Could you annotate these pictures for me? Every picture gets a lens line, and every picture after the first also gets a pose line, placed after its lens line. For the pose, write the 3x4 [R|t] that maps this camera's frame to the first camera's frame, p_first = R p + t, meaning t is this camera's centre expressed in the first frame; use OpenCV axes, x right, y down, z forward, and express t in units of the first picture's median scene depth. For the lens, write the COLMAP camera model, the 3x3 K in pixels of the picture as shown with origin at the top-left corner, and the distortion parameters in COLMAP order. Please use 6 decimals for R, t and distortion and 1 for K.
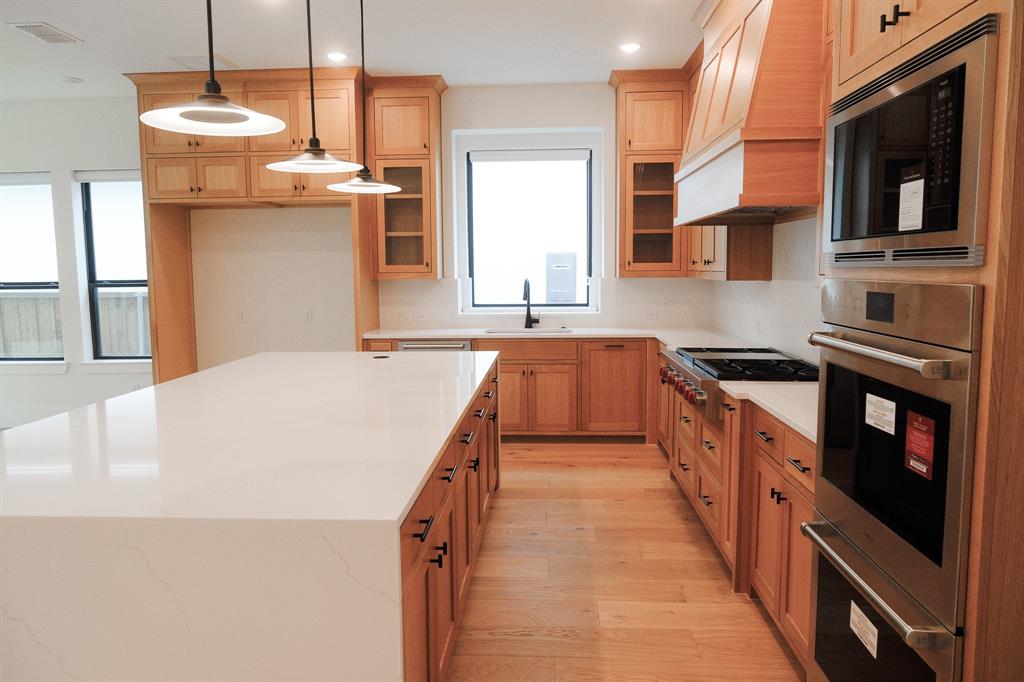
lens RADIAL K [[722.1, 0, 512.0], [0, 722.1, 341.0], [0, 0, 1]] dist [-0.006260, -0.000924]
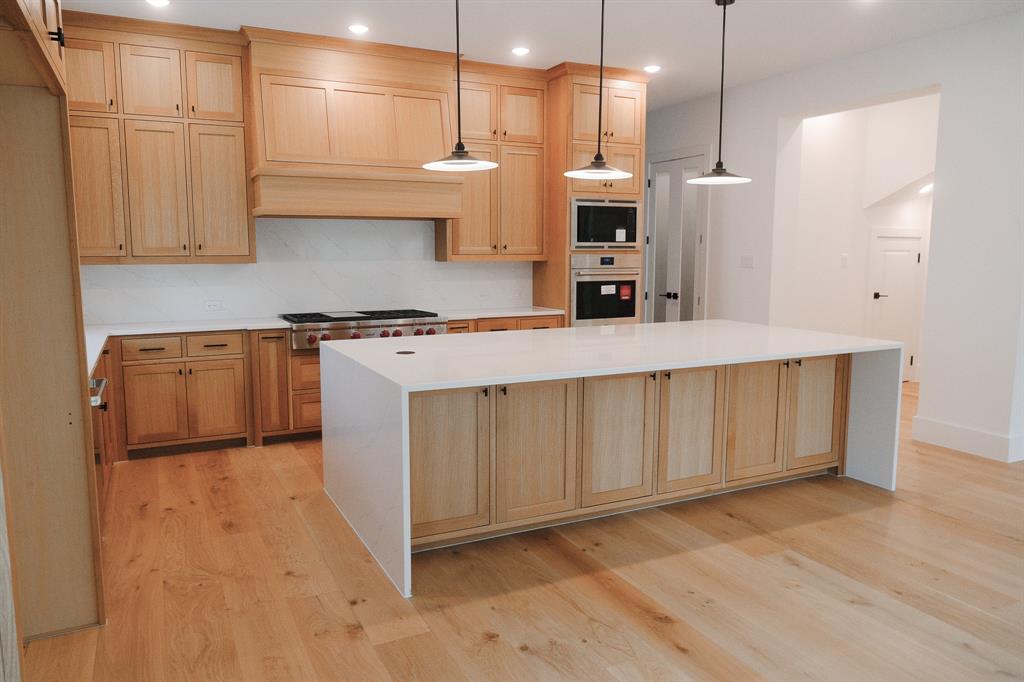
lens RADIAL K [[714.1, 0, 512.0], [0, 714.1, 341.0], [0, 0, 1]] dist [-0.010404, -0.003384]
pose [[-0.498860, -0.101236, 0.860749, -0.747010], [0.093720, 0.981029, 0.169700, -0.095467], [-0.861600, 0.165326, -0.479909, 0.992456]]
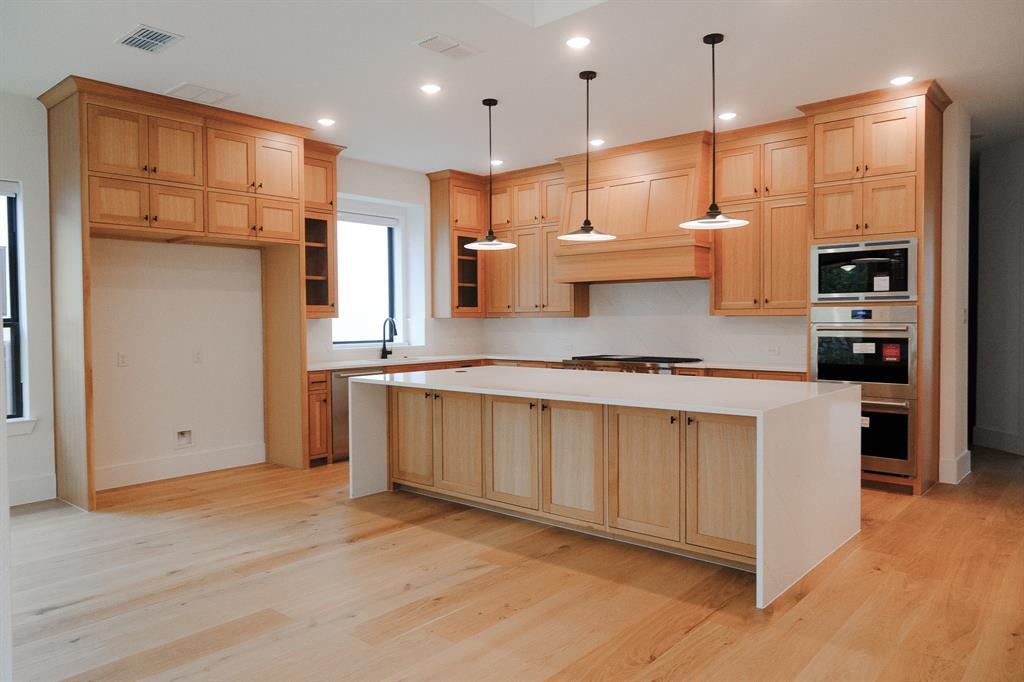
lens RADIAL K [[714.1, 0, 512.0], [0, 714.1, 341.0], [0, 0, 1]] dist [-0.010404, -0.003384]
pose [[0.606994, -0.018746, 0.794485, -0.882059], [0.083029, 0.995746, -0.039941, 0.020101], [-0.790357, 0.090209, 0.605968, 0.101165]]
